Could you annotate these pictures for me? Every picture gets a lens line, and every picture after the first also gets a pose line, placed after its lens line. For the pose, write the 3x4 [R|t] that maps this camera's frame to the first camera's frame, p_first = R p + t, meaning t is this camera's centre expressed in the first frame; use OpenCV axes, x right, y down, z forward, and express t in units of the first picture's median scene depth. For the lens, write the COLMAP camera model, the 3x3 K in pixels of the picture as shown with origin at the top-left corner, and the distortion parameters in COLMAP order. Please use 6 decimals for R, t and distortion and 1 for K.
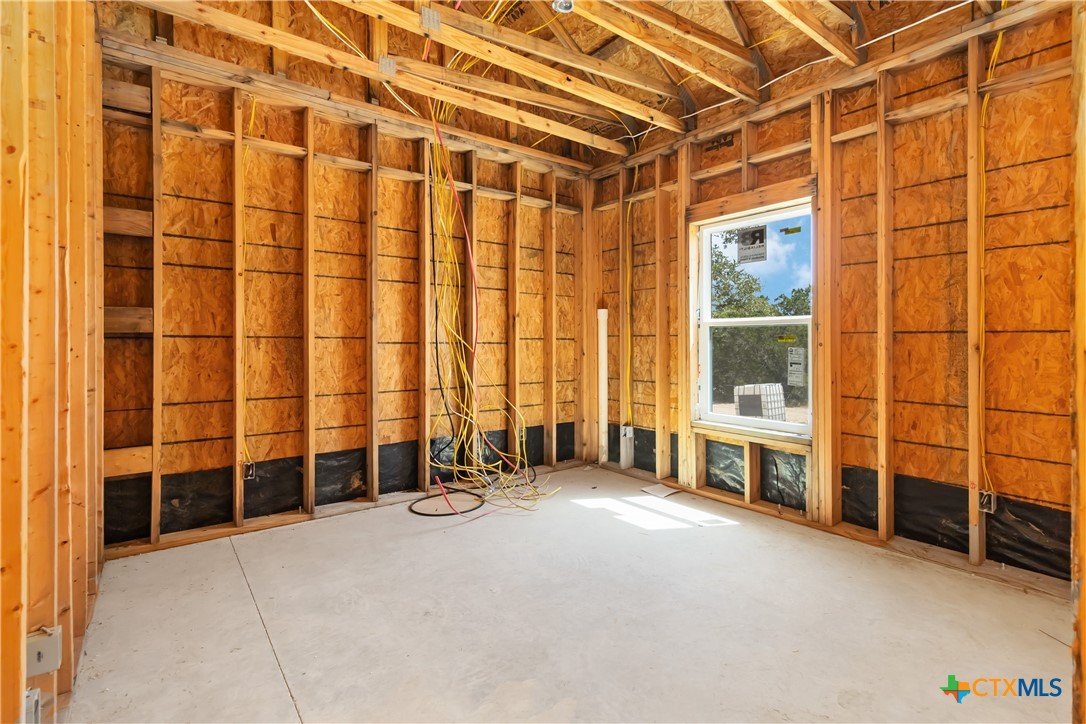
lens RADIAL K [[517.3, 0, 567.4], [0, 517.3, 342.0], [0, 0, 1]] dist [0.002560, 0.002017]
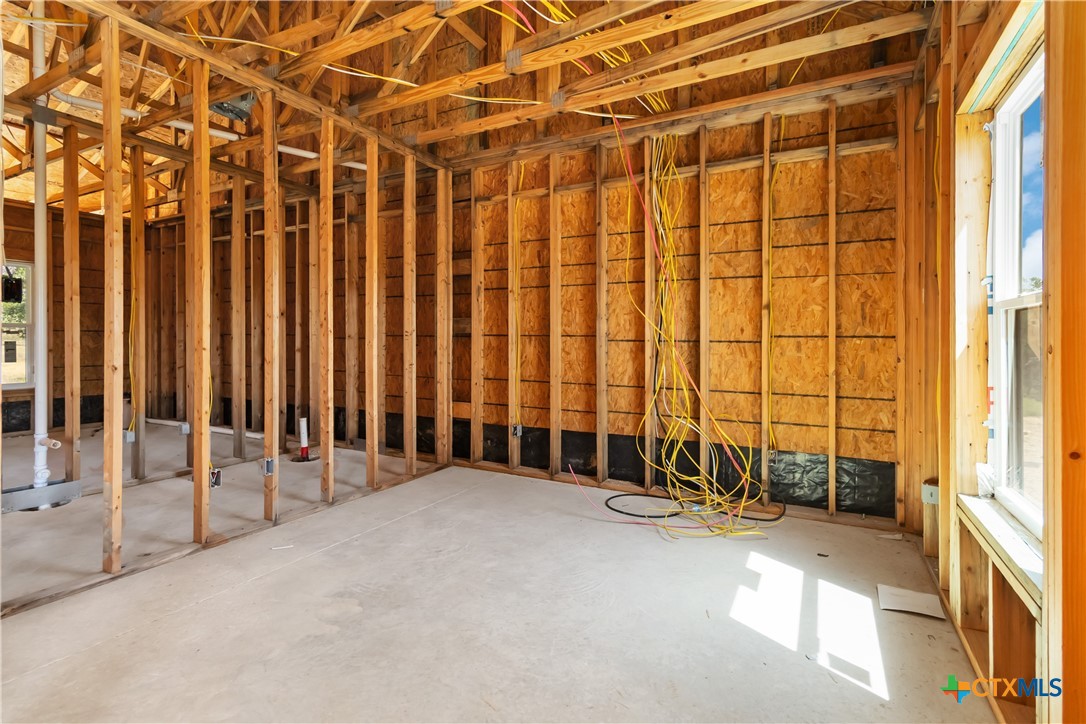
lens RADIAL K [[517.3, 0, 536.3], [0, 517.3, 343.8], [0, 0, 1]] dist [0.002560, 0.002017]
pose [[0.389280, 0.010210, -0.921063, 0.659300], [-0.007528, 0.999940, 0.007903, 0.001248], [0.921089, 0.003858, 0.389334, 0.481580]]
